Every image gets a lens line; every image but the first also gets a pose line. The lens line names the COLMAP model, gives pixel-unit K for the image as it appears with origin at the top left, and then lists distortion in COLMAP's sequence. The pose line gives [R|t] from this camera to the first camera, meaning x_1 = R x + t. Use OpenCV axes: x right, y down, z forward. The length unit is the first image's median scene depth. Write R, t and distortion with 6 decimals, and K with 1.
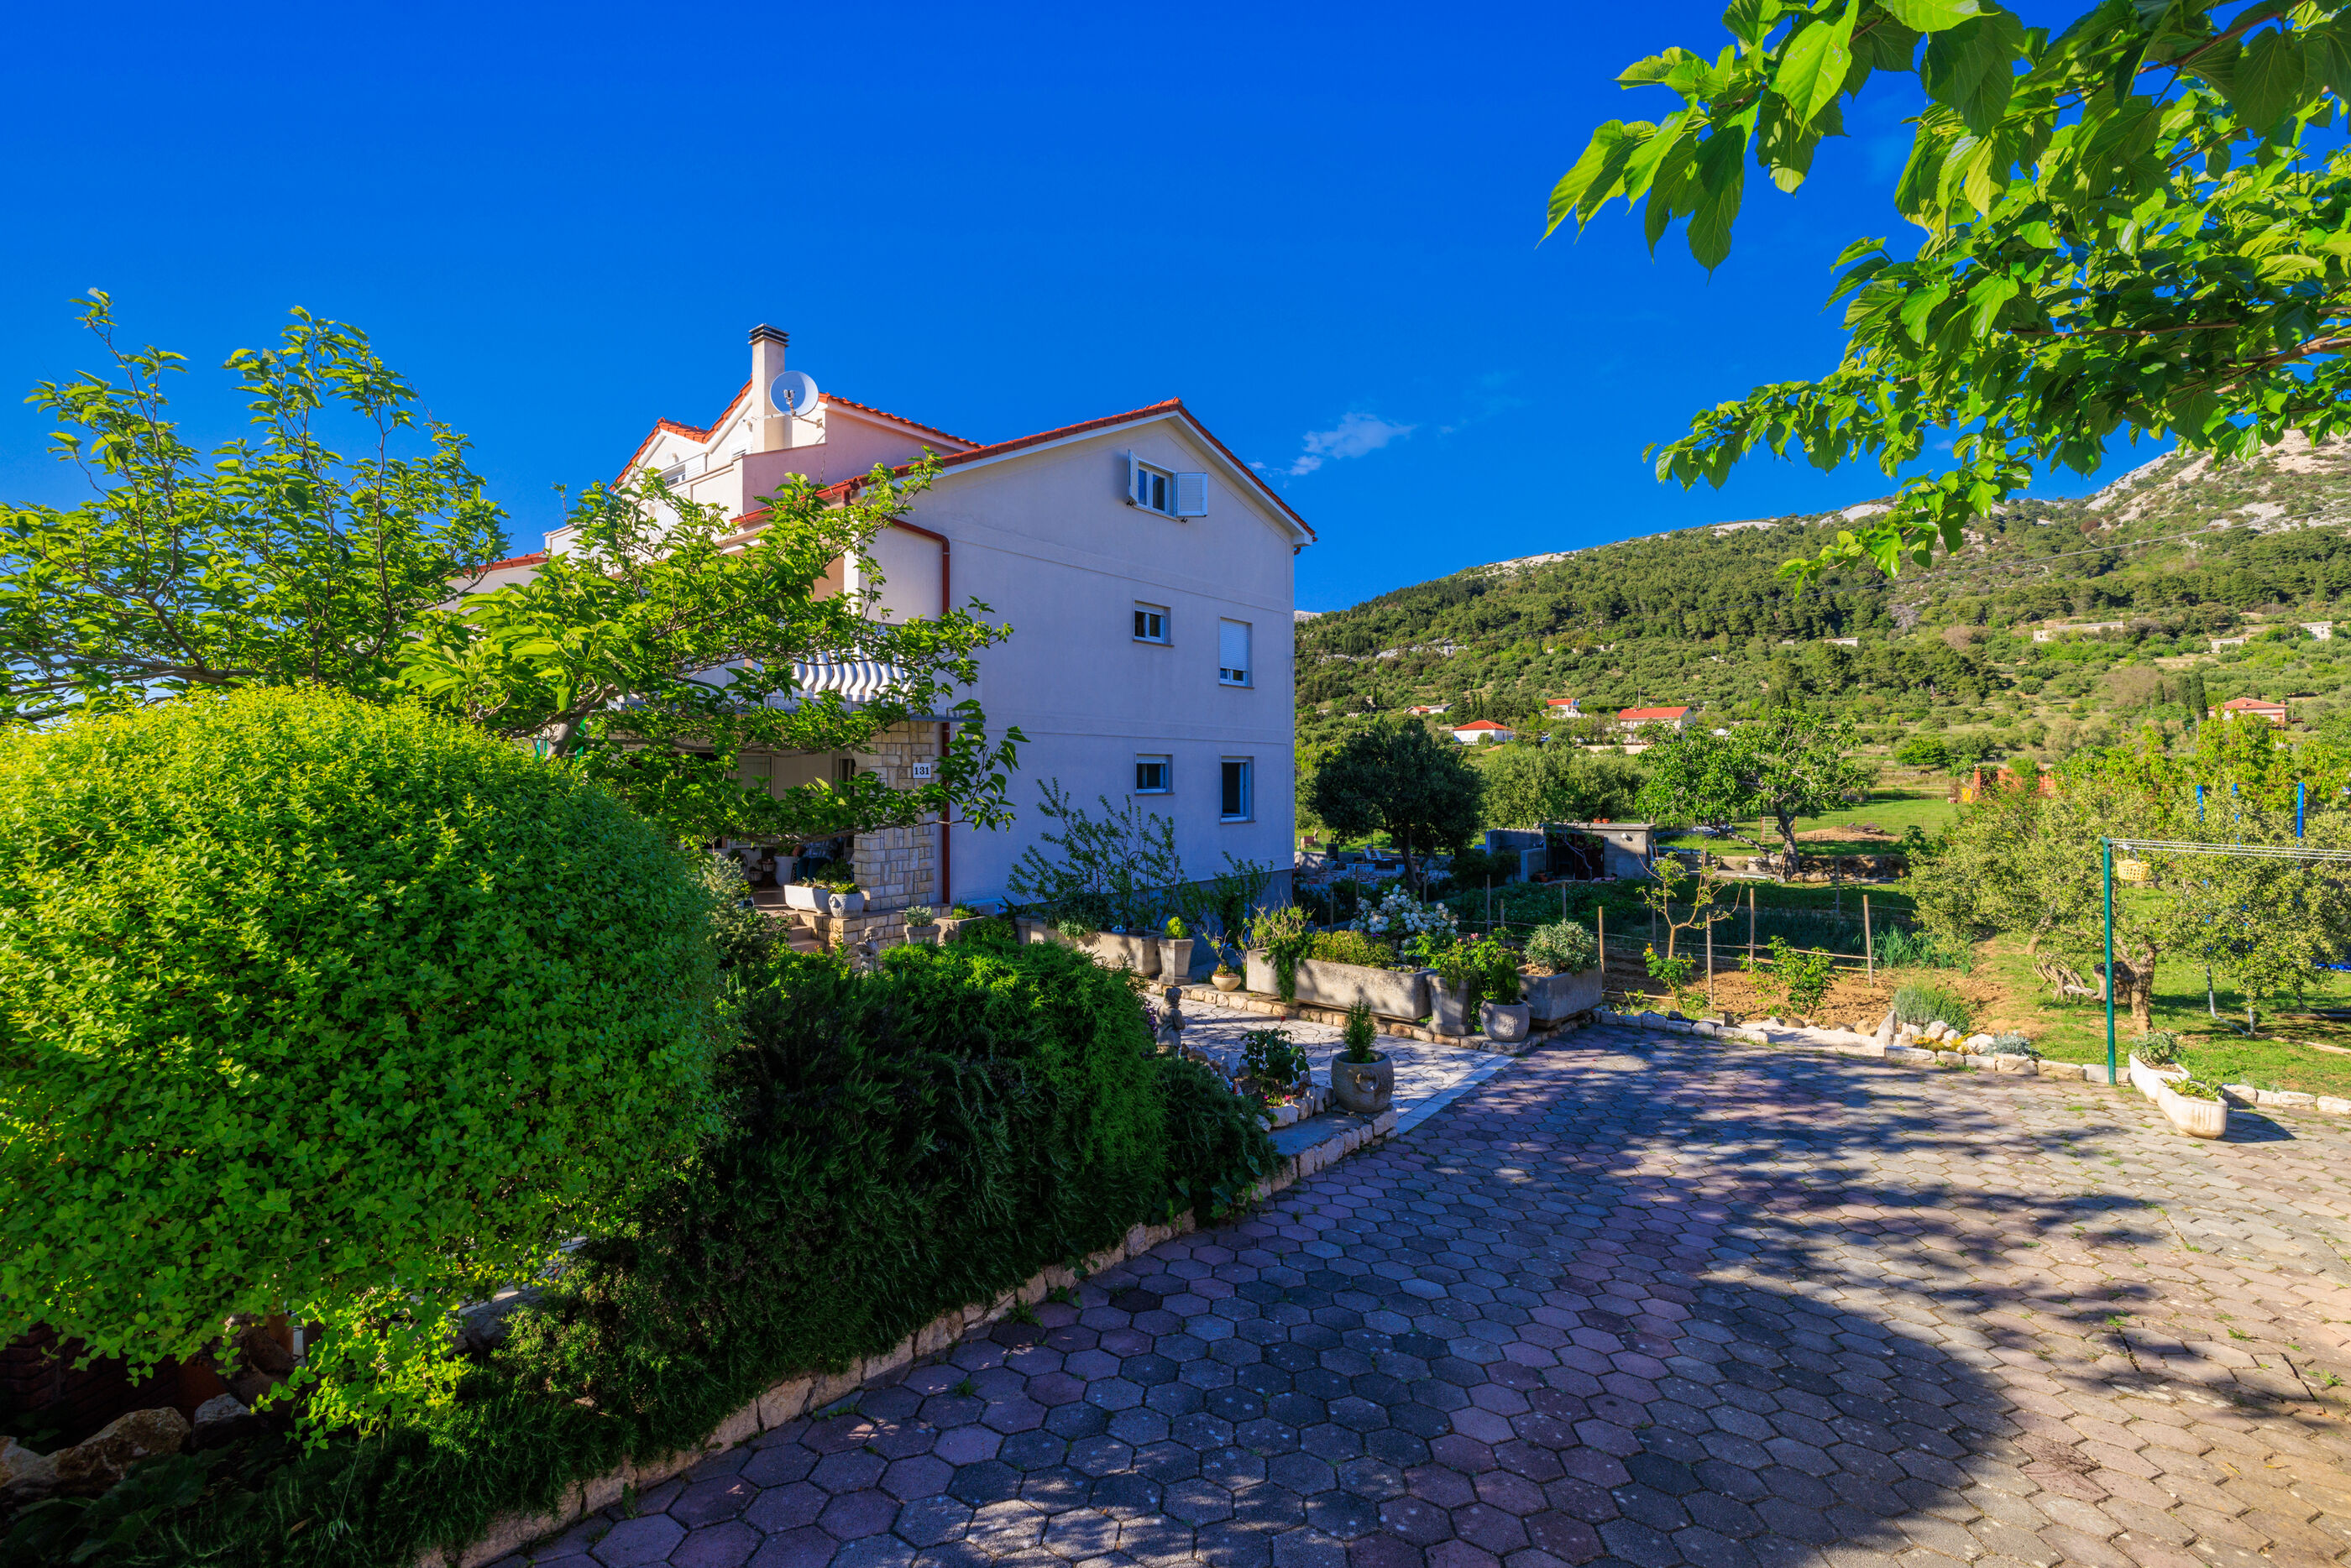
lens RADIAL K [[991.0, 0, 1166.3], [0, 991.0, 769.7], [0, 0, 1]] dist [-0.004013, -0.001394]
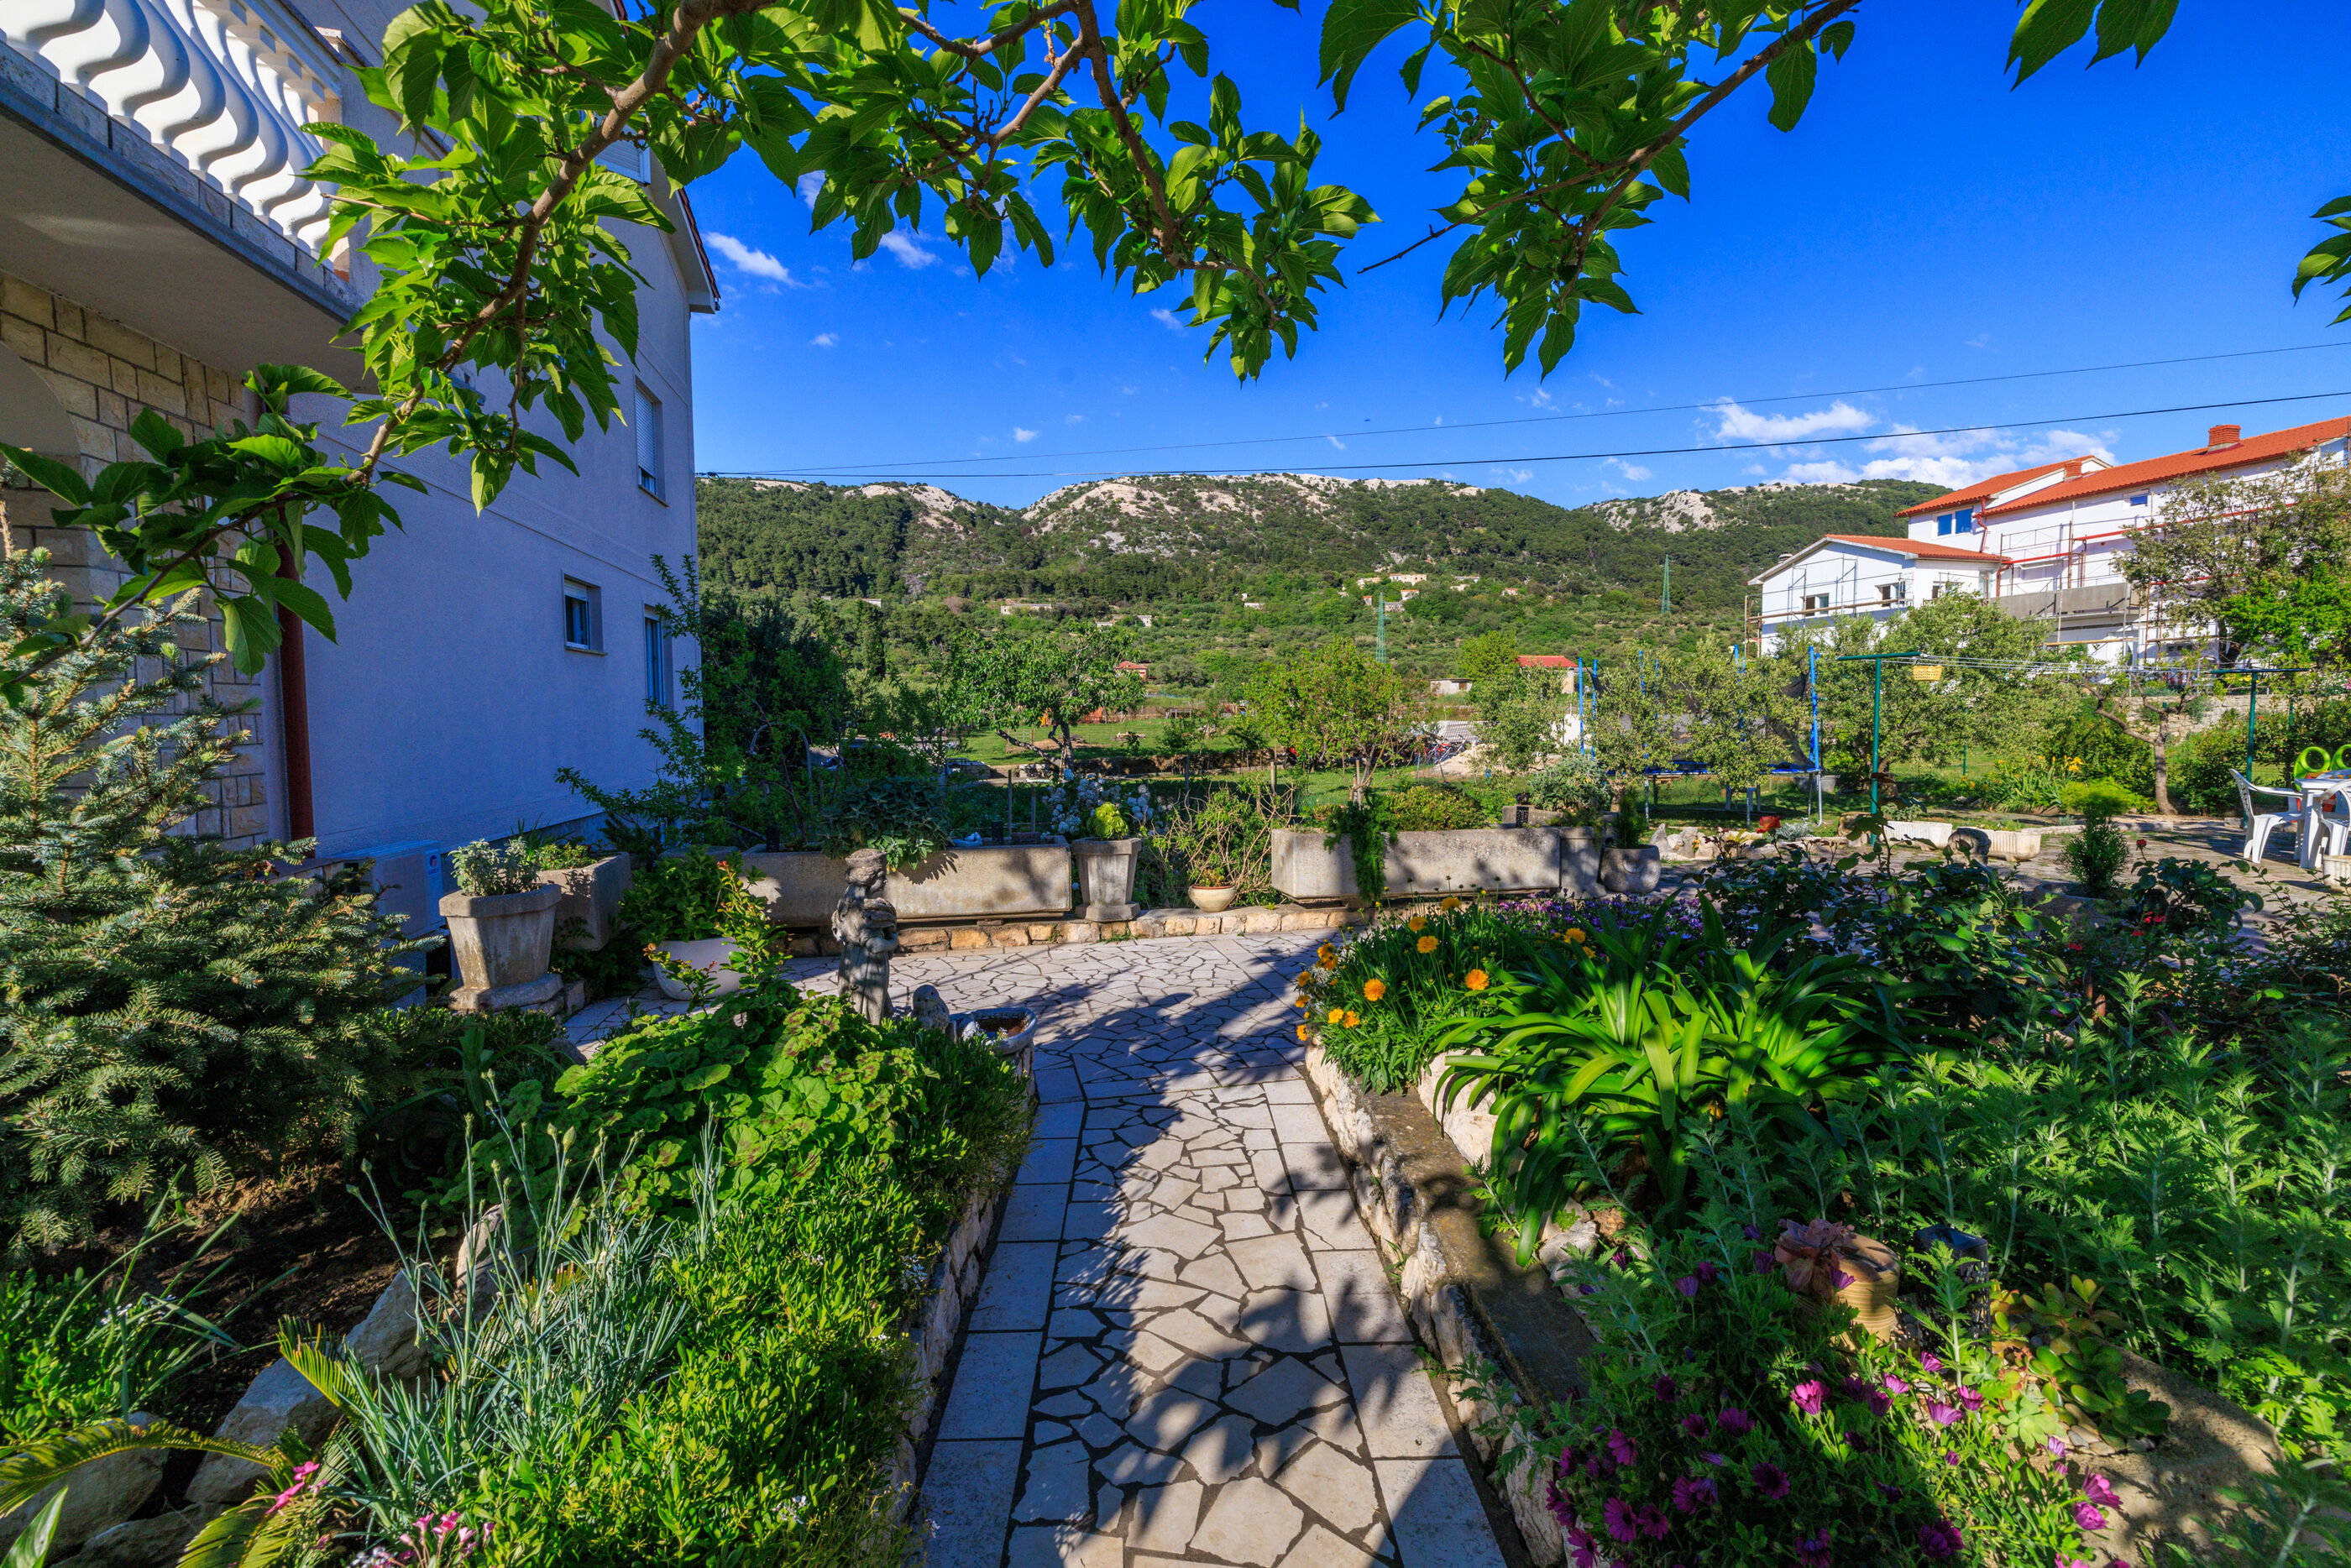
lens RADIAL K [[991.0, 0, 1194.3], [0, 991.0, 755.0], [0, 0, 1]] dist [-0.004013, -0.001394]
pose [[0.605692, -0.035021, 0.794928, -0.232503], [0.003236, 0.999131, 0.041552, 0.060263], [-0.795692, -0.022595, 0.605279, 0.378090]]
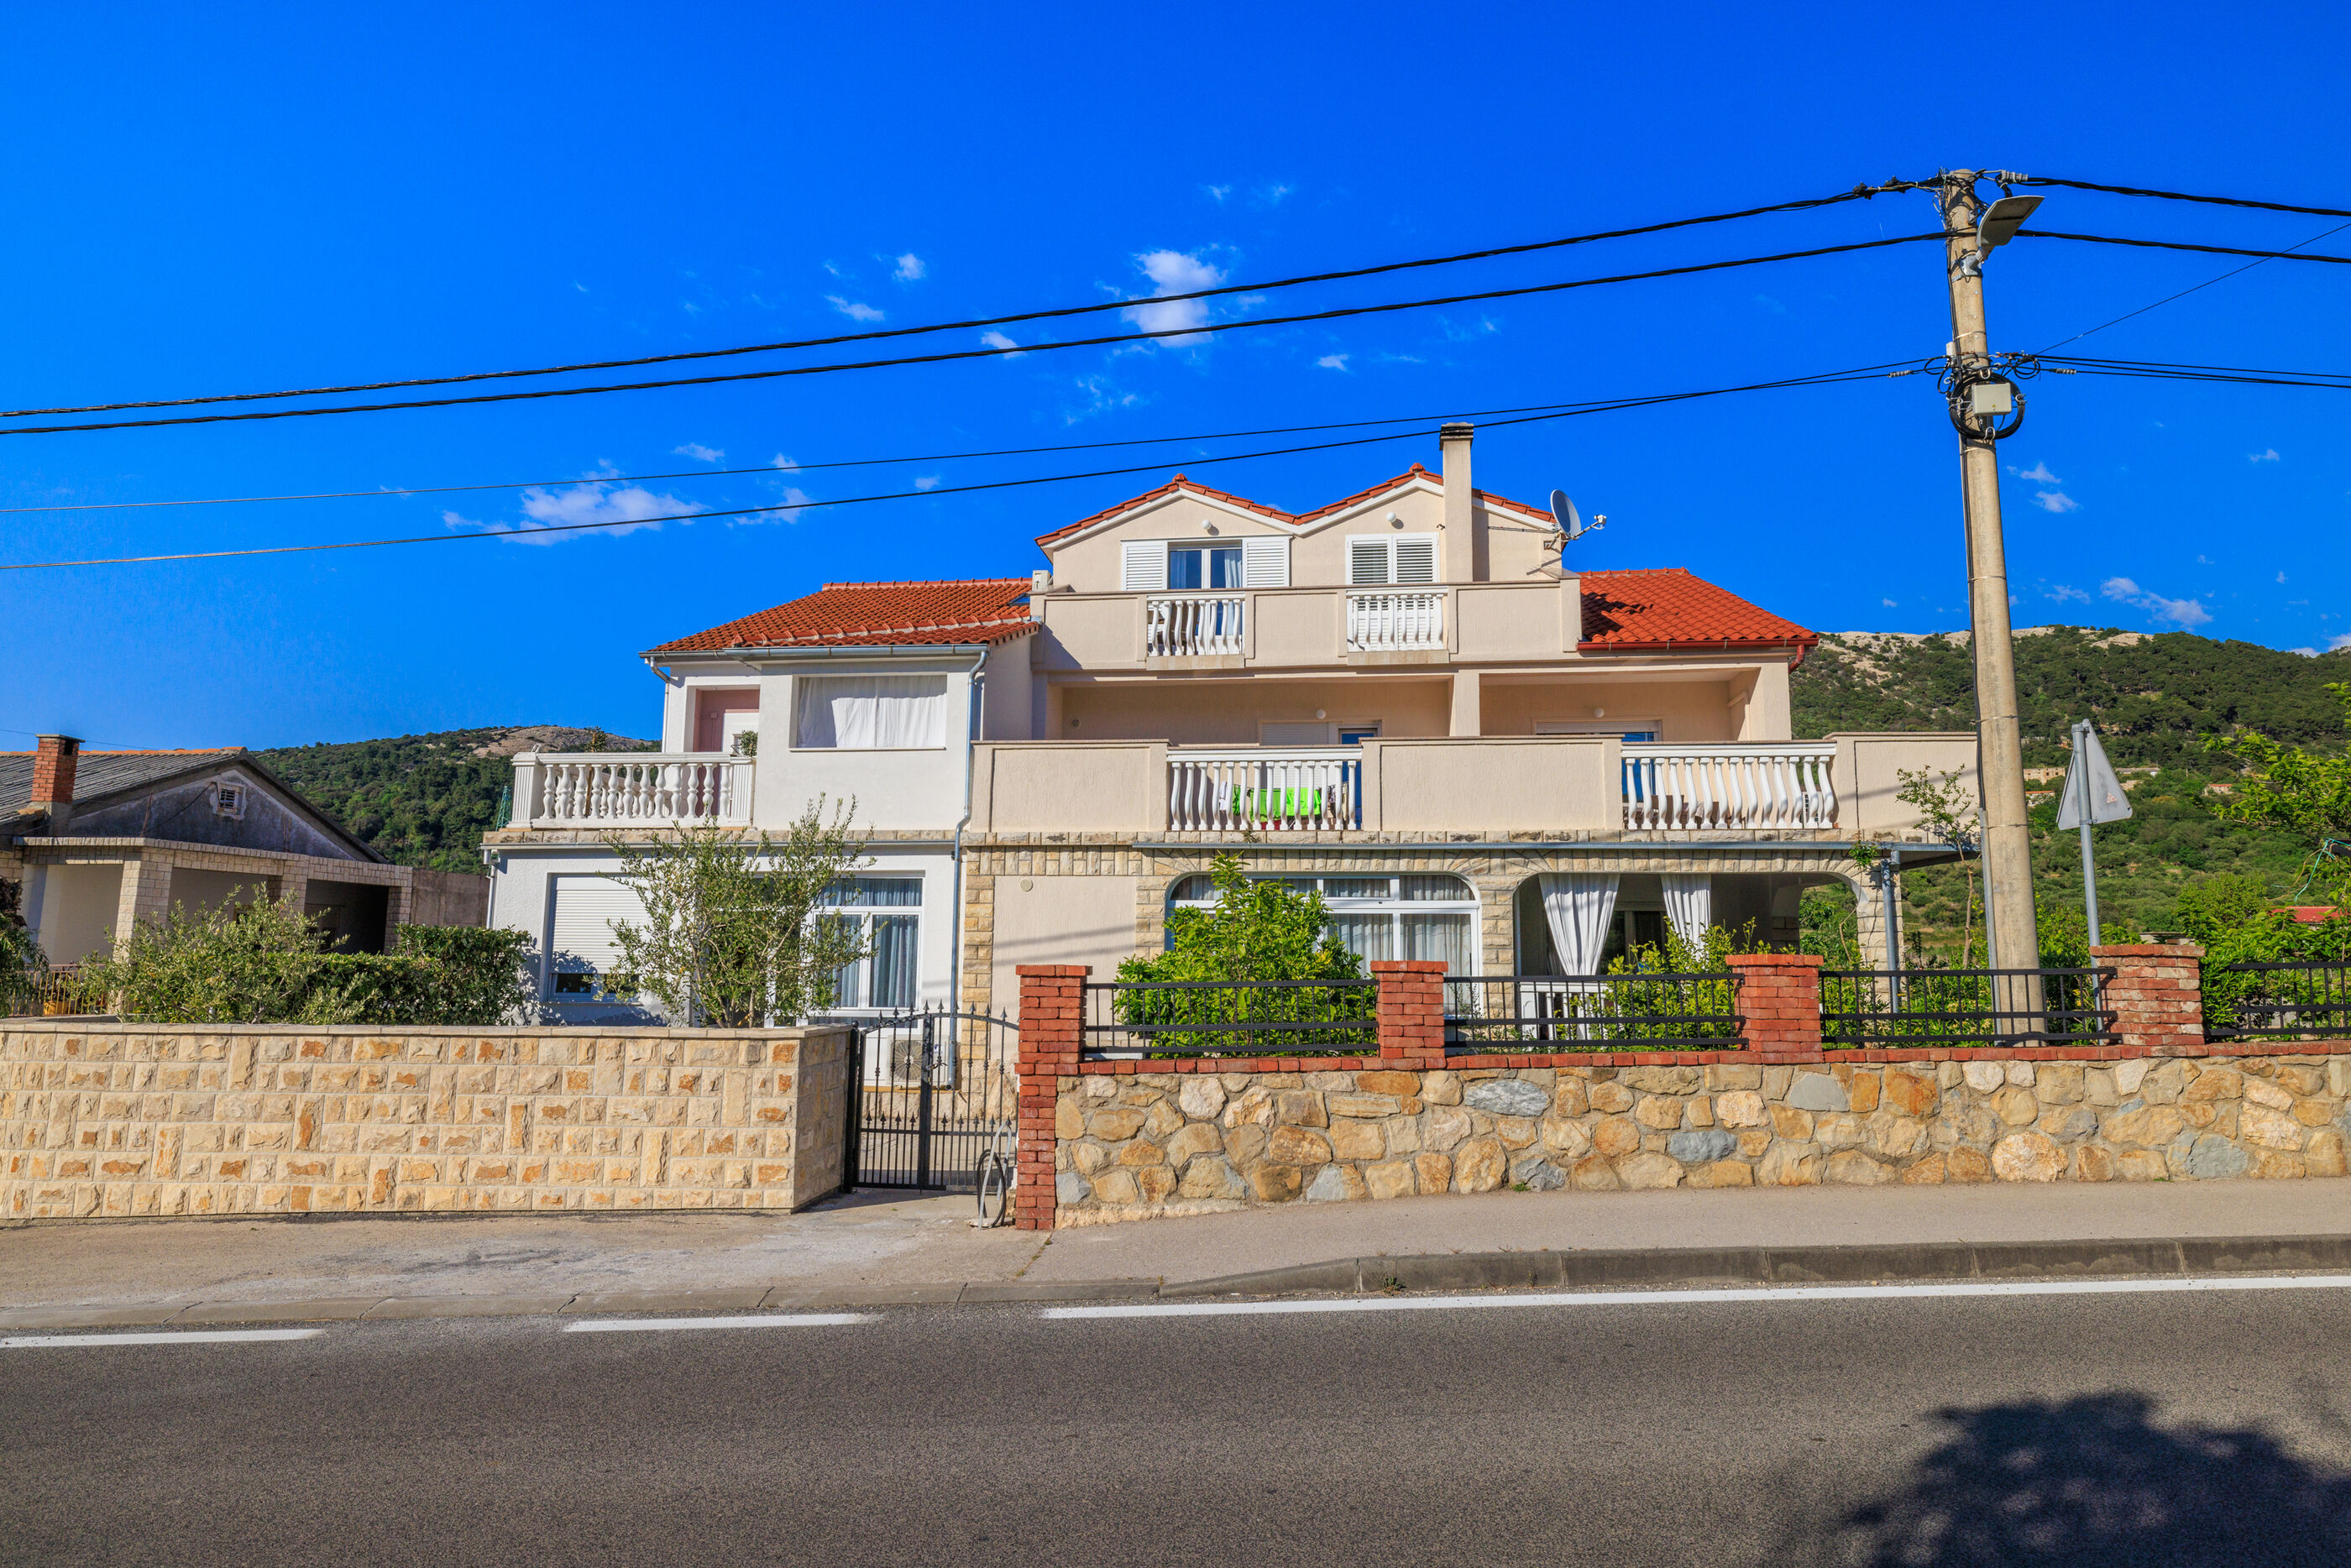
lens RADIAL K [[1304.6, 0, 1246.0], [0, 1304.6, 775.3], [0, 0, 1]] dist [0.003619, 0.000928]
pose [[0.833773, 0.087353, 0.545153, -1.054444], [-0.007861, 0.989183, -0.146479, 0.036302], [-0.552051, 0.117845, 0.825441, 0.149036]]
